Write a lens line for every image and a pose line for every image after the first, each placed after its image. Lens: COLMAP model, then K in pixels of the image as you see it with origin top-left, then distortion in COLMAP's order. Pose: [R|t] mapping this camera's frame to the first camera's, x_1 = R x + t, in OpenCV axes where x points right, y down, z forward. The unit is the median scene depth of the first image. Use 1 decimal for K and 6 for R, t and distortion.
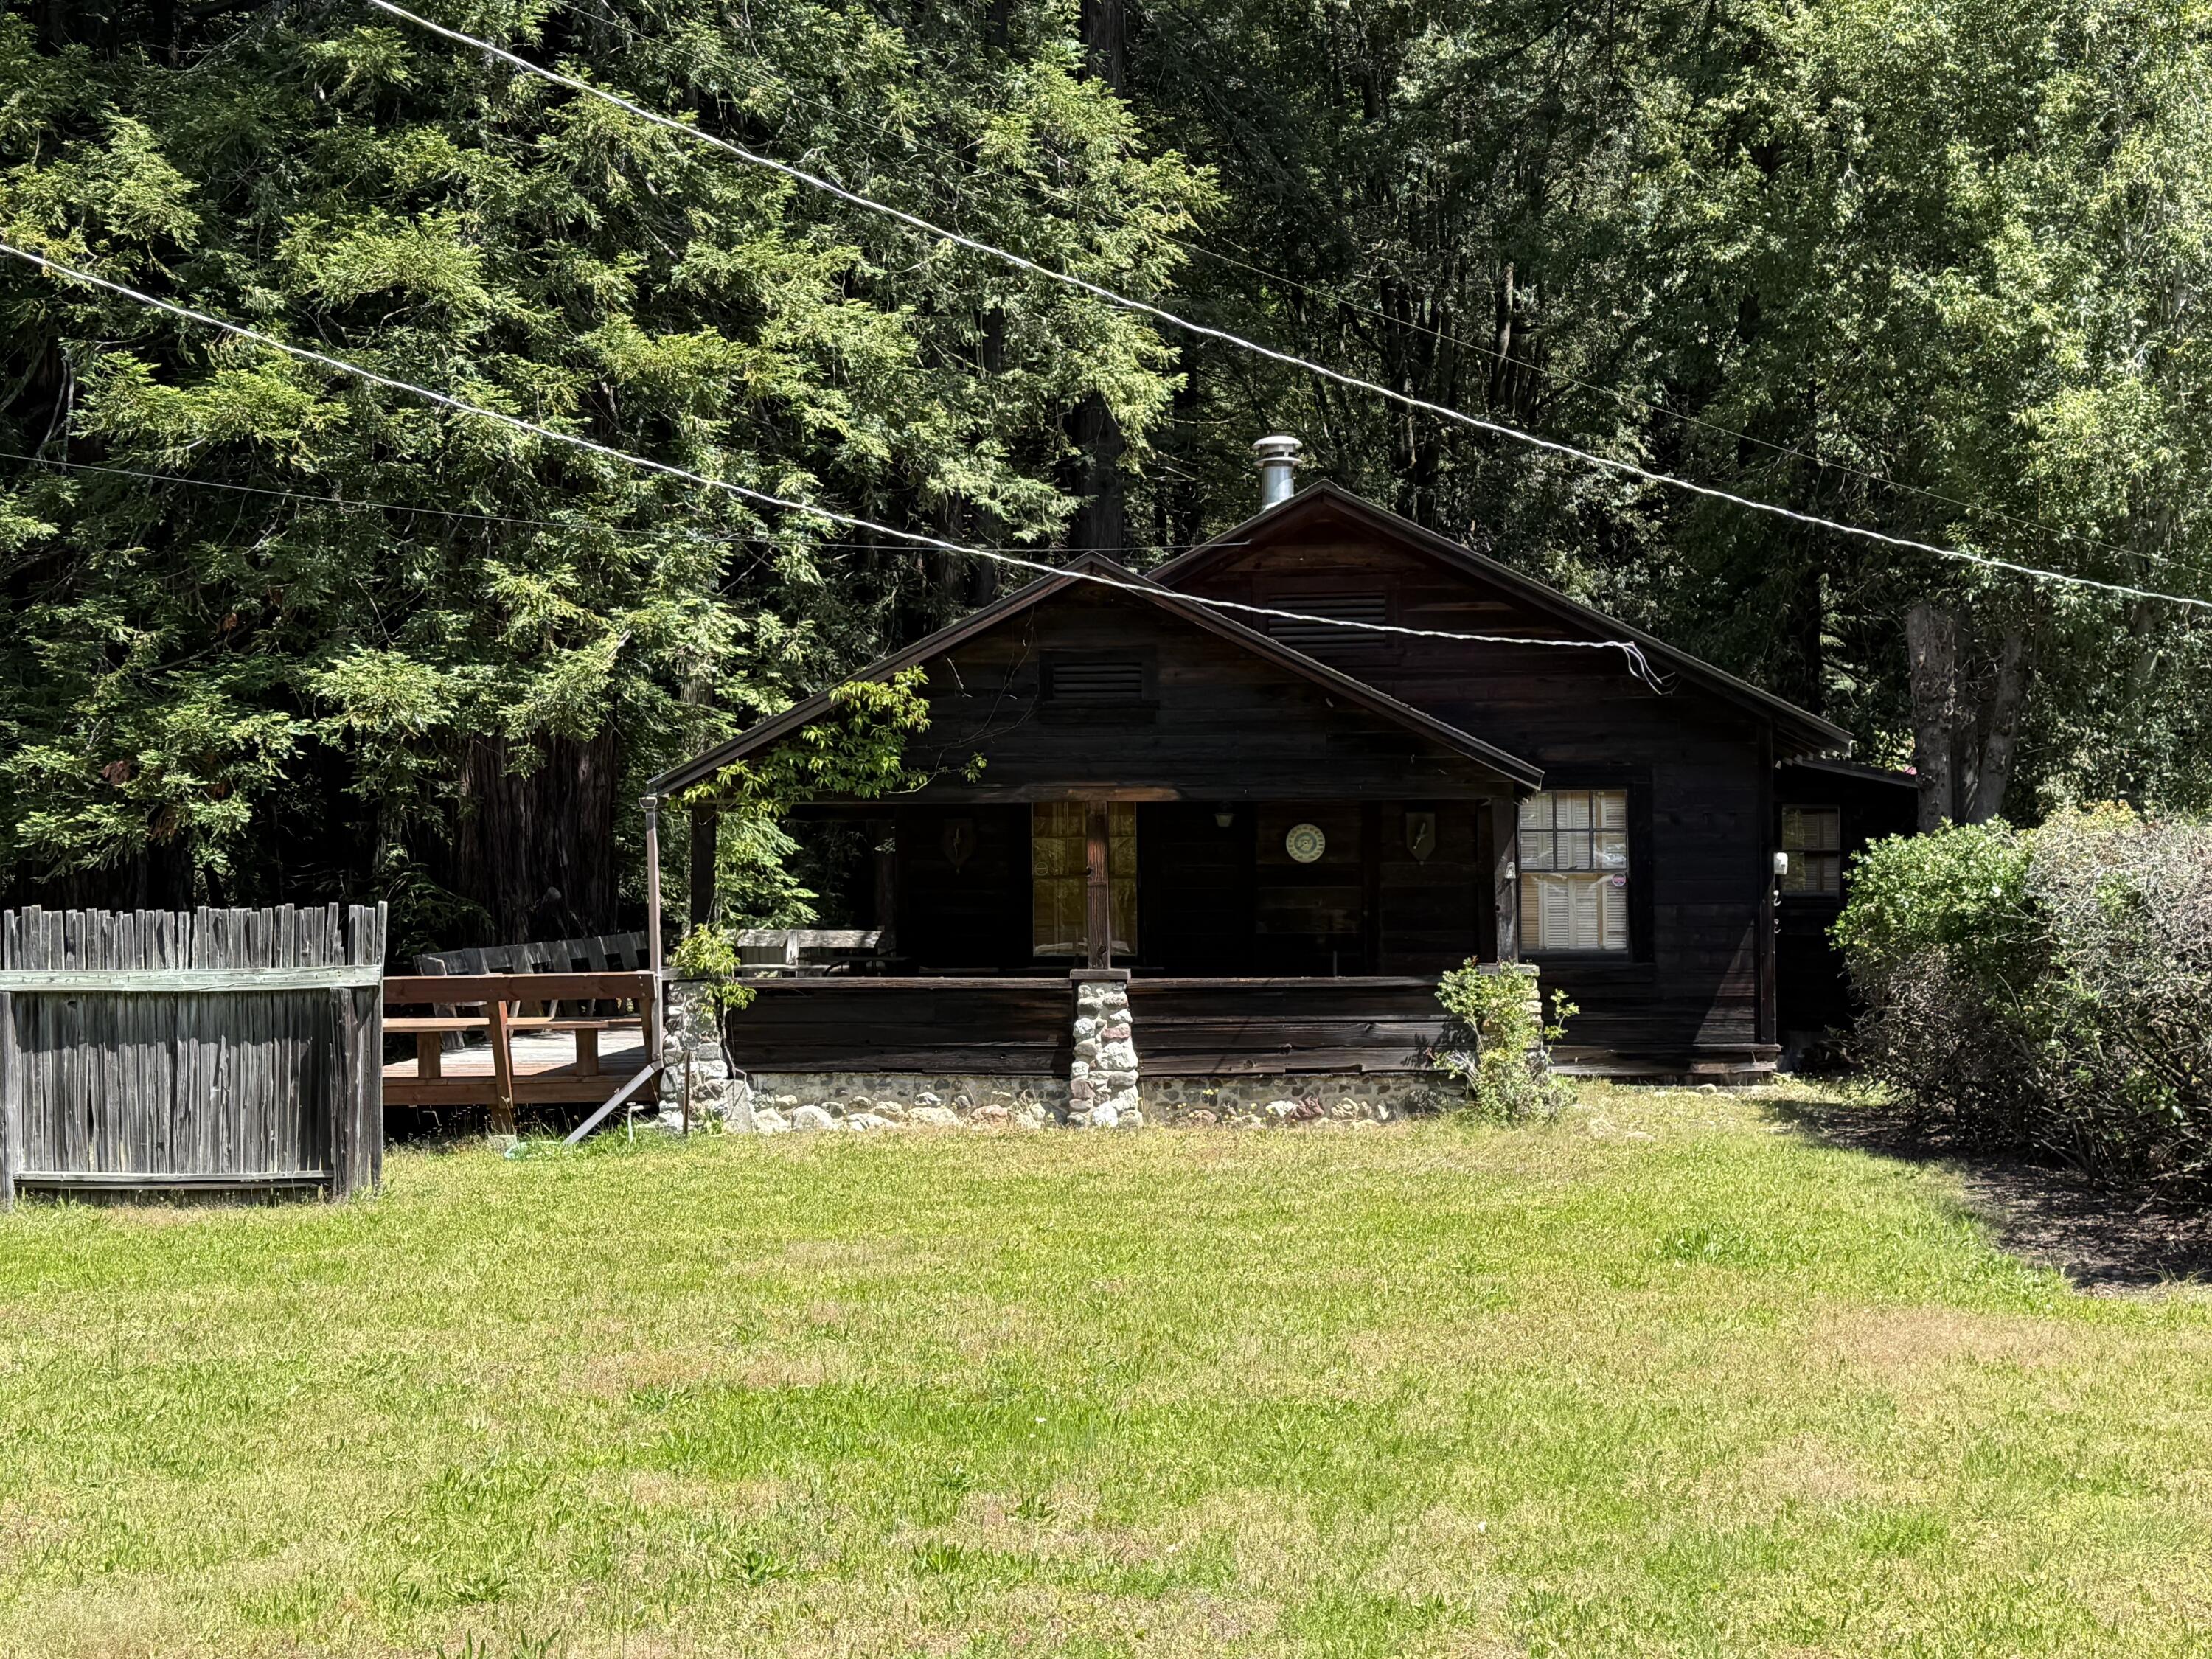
lens RADIAL K [[2901.9, 0, 1118.6], [0, 2901.9, 813.8], [0, 0, 1]] dist [0.117916, 0.000000]
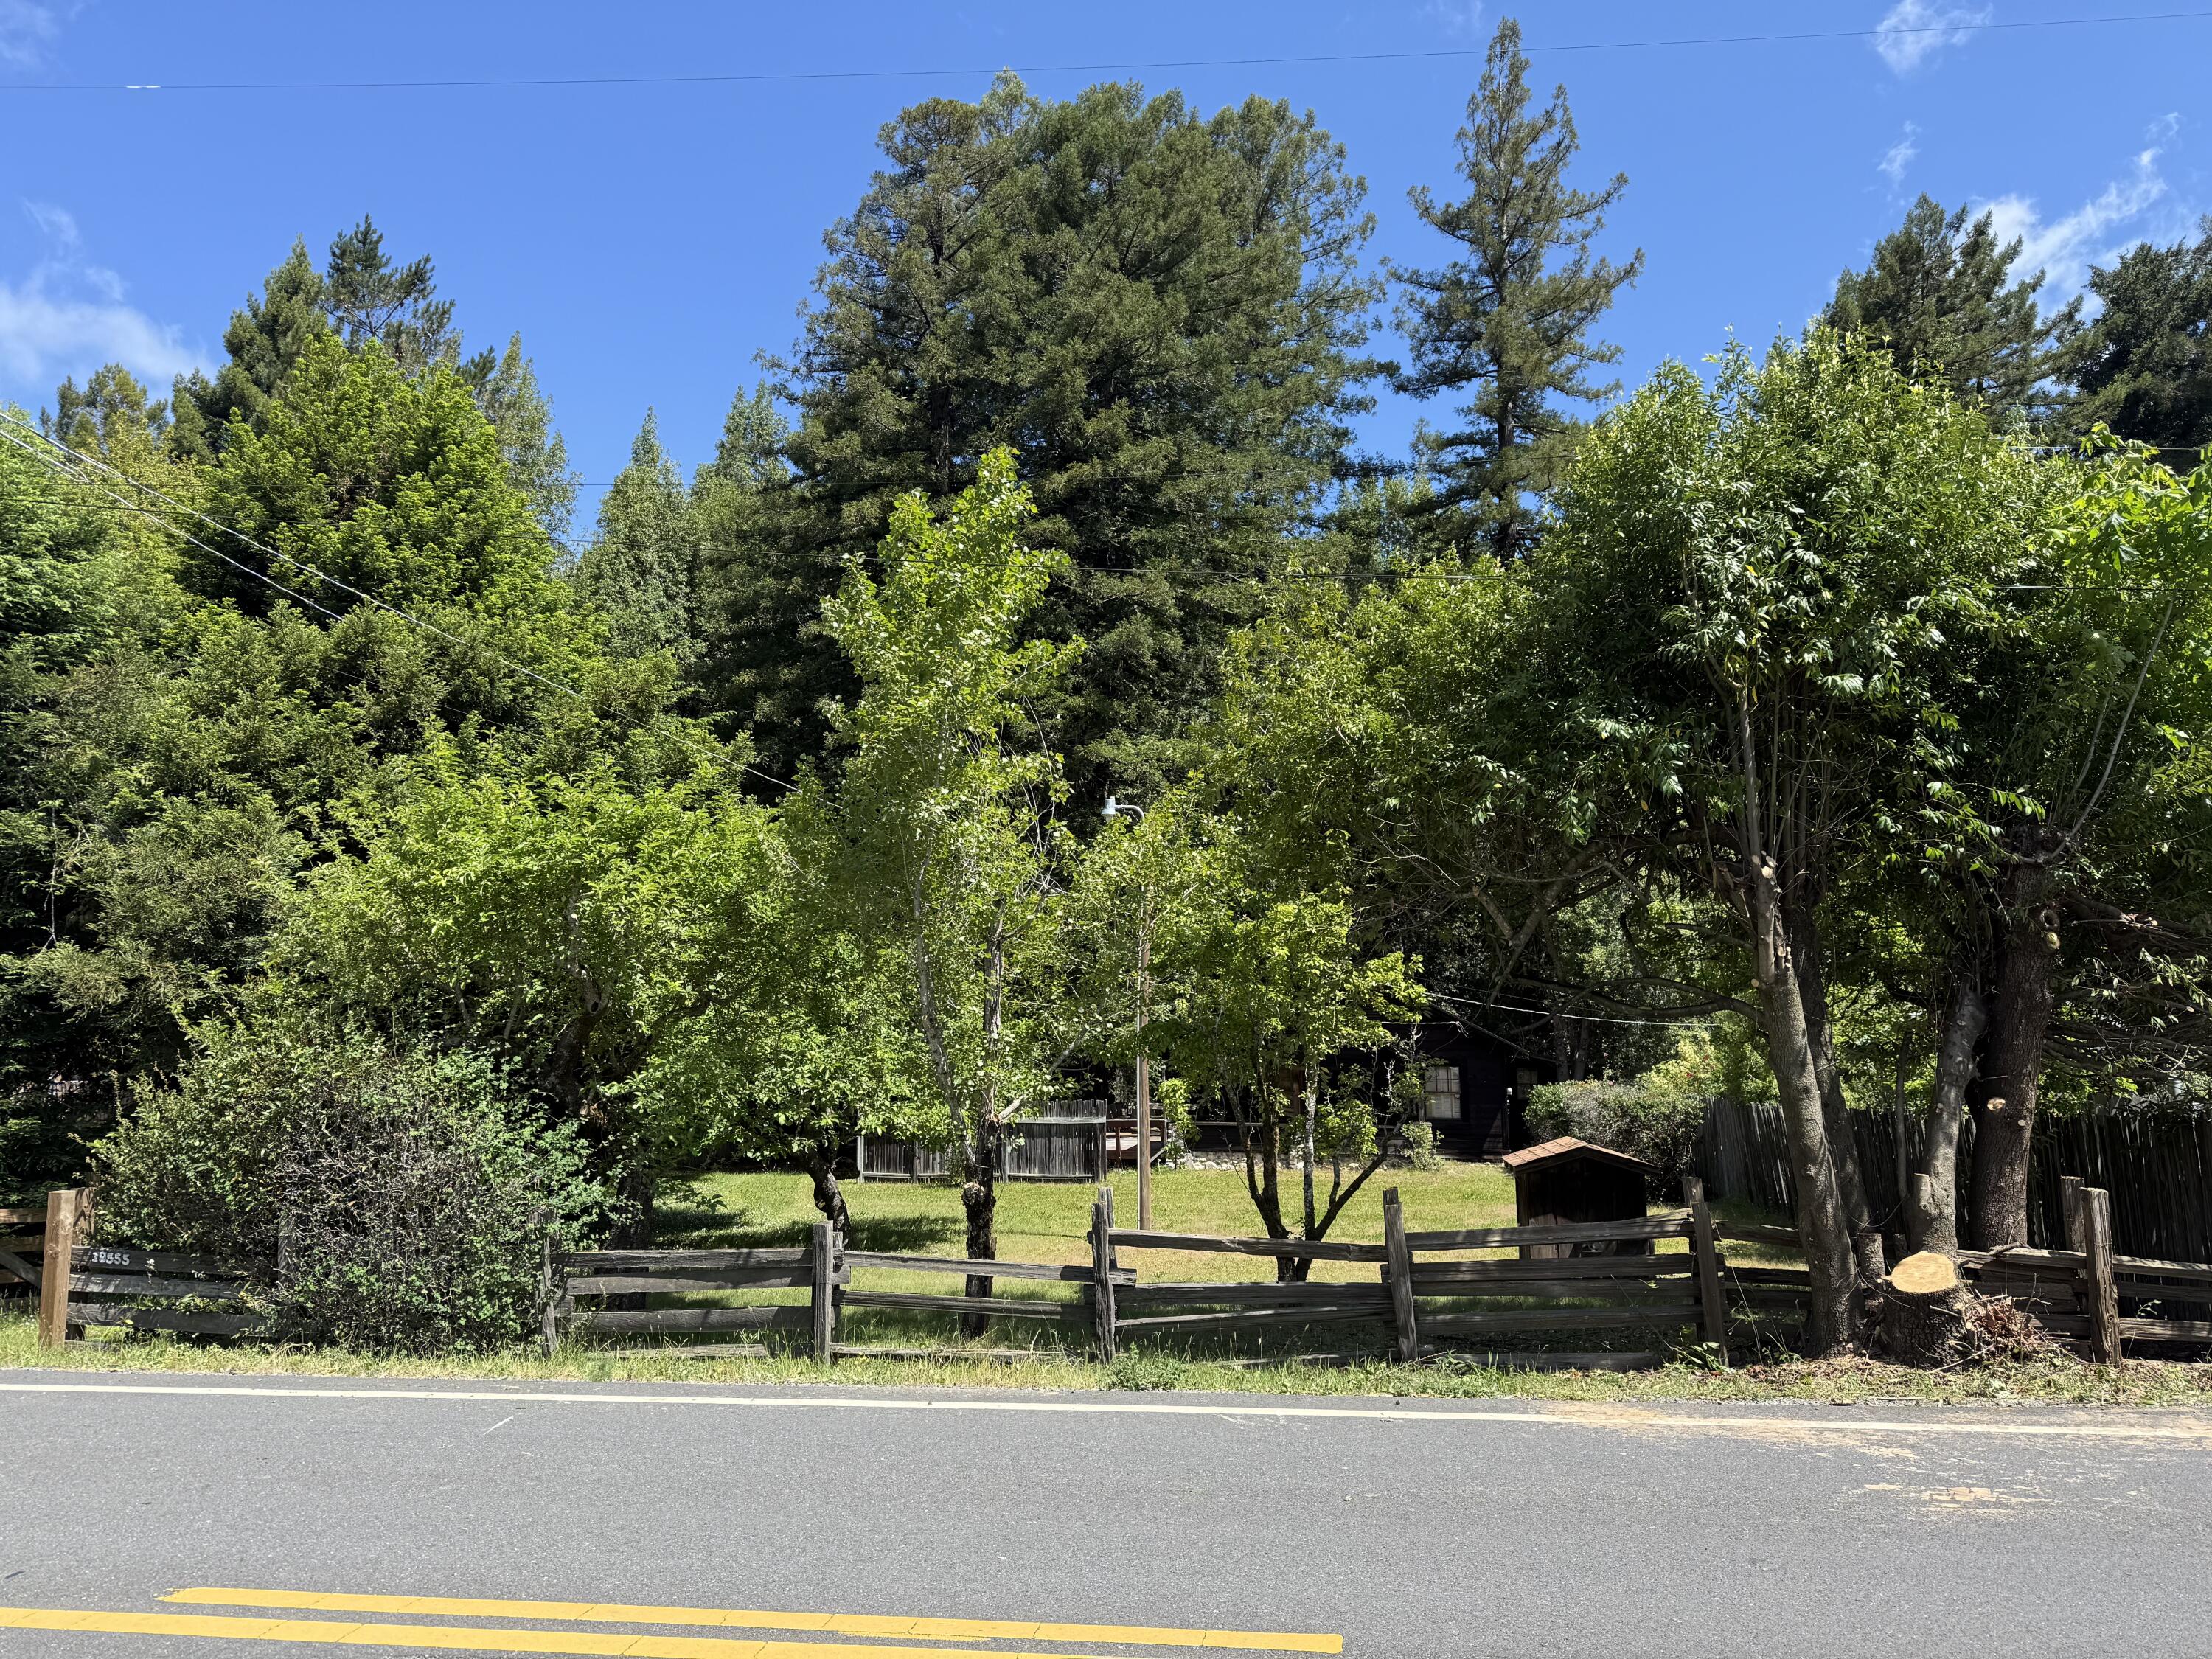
lens RADIAL K [[1576.2, 0, 1096.3], [0, 1576.2, 806.6], [0, 0, 1]] dist [0.073818, -0.058705]
pose [[0.997070, 0.000495, -0.076499, -0.100744], [-0.010773, 0.990922, -0.134008, -0.060008], [0.075738, 0.134439, 0.988023, -0.881322]]
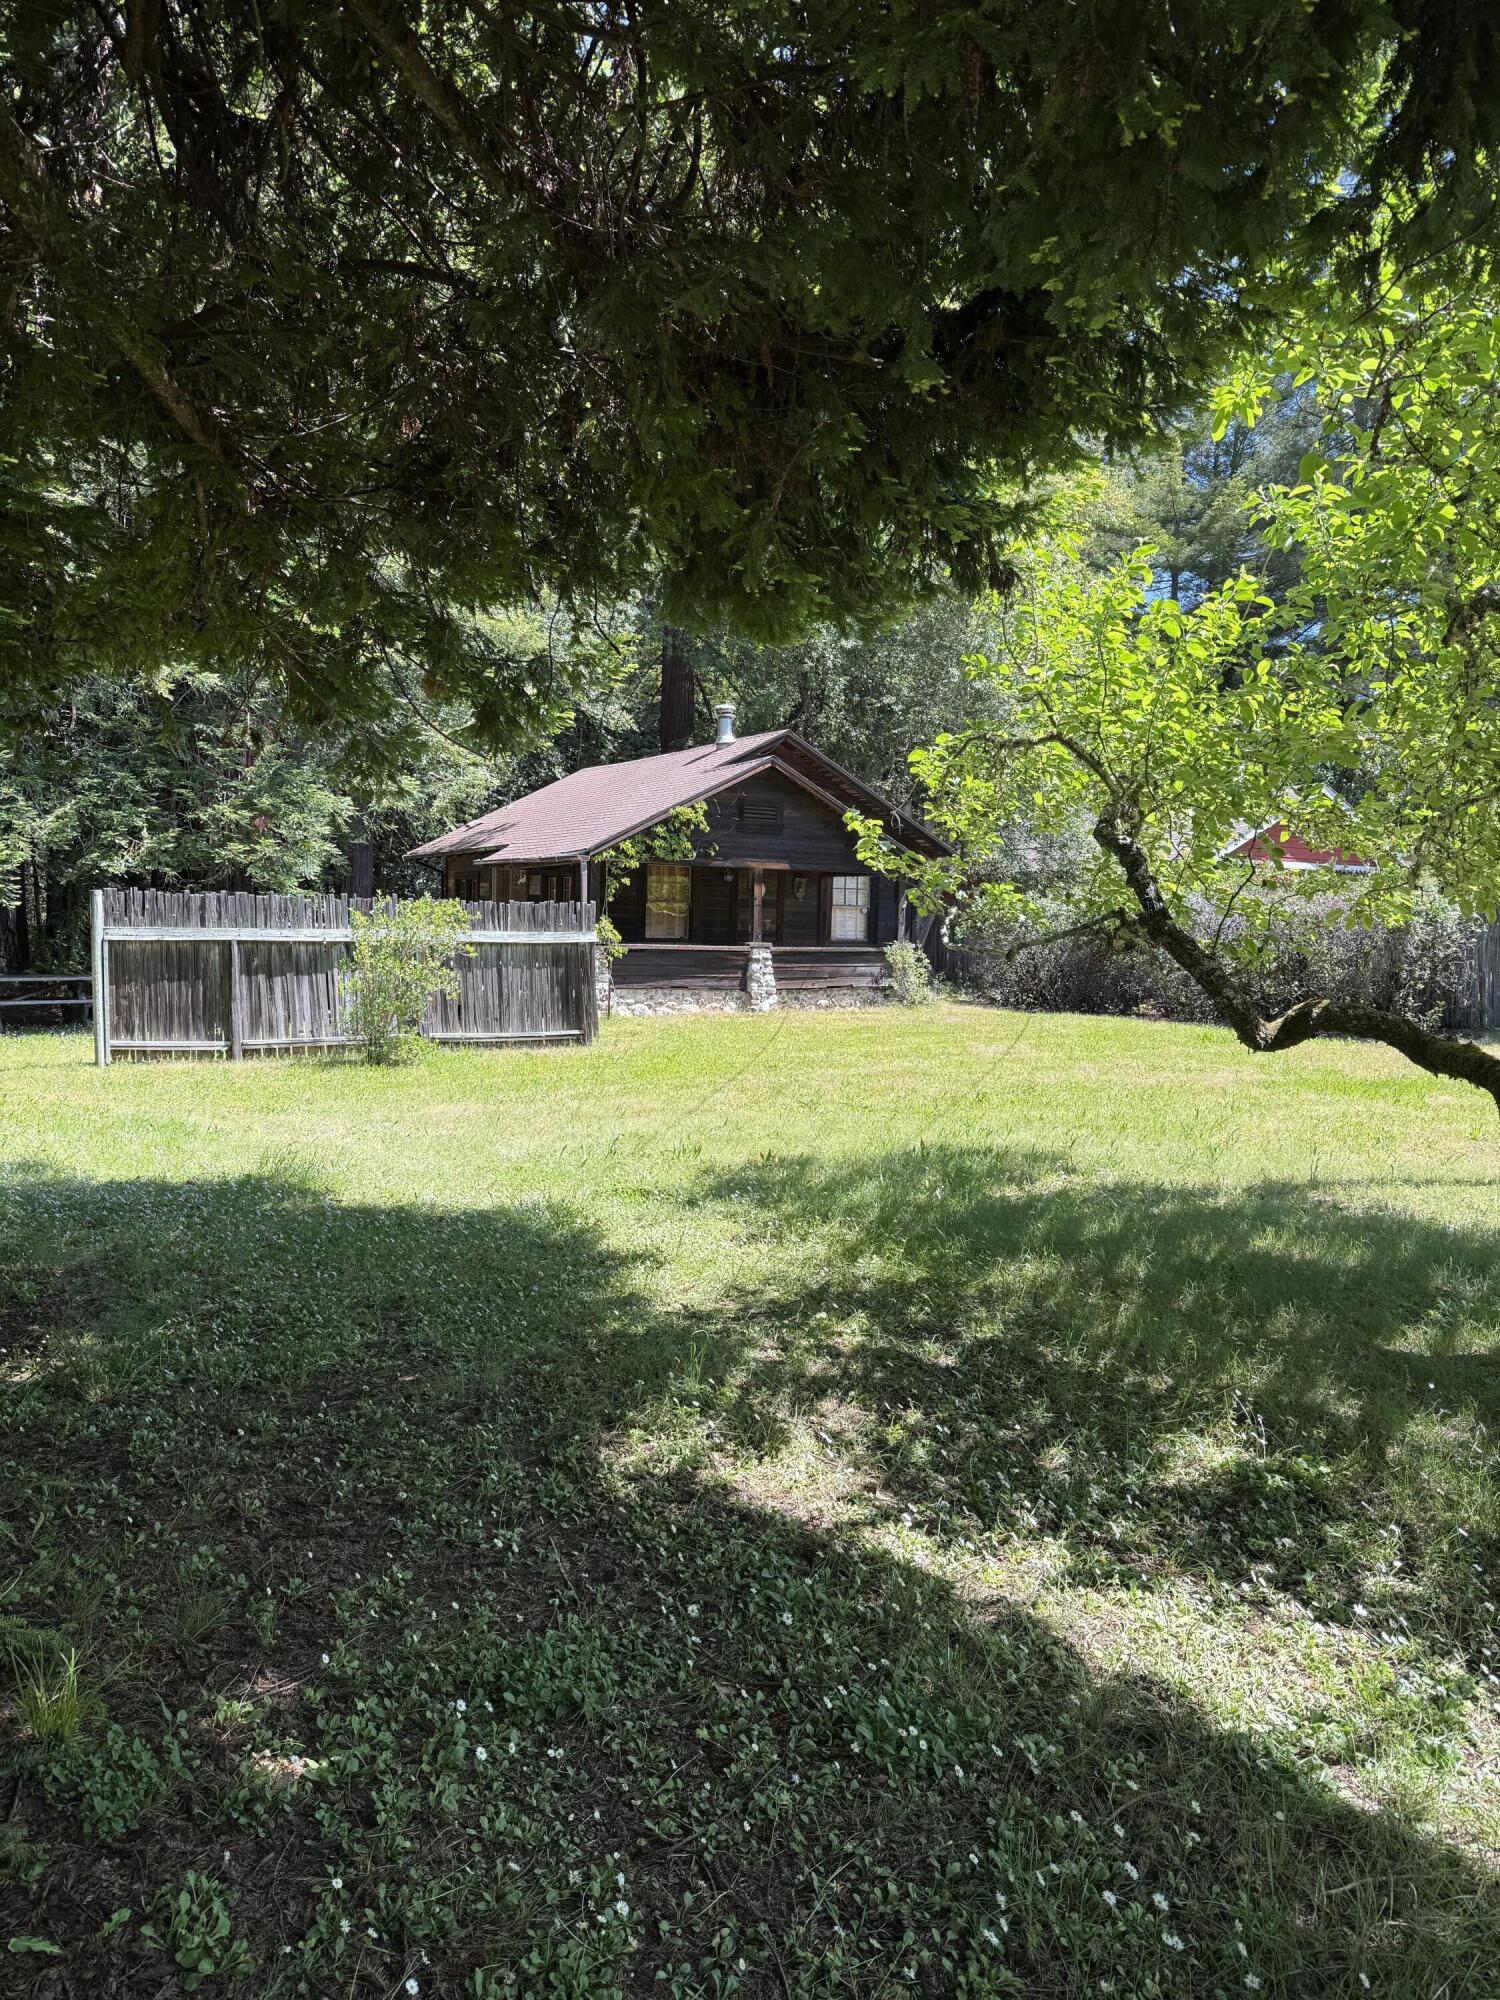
lens RADIAL K [[1425.2, 0, 758.1], [0, 1425.2, 1011.0], [0, 0, 1]] dist [0.073818, -0.058705]
pose [[0.801315, -0.011627, 0.598130, -0.671689], [-0.038520, 0.996734, 0.070980, 0.028074], [-0.597001, -0.079917, 0.798250, 0.110347]]
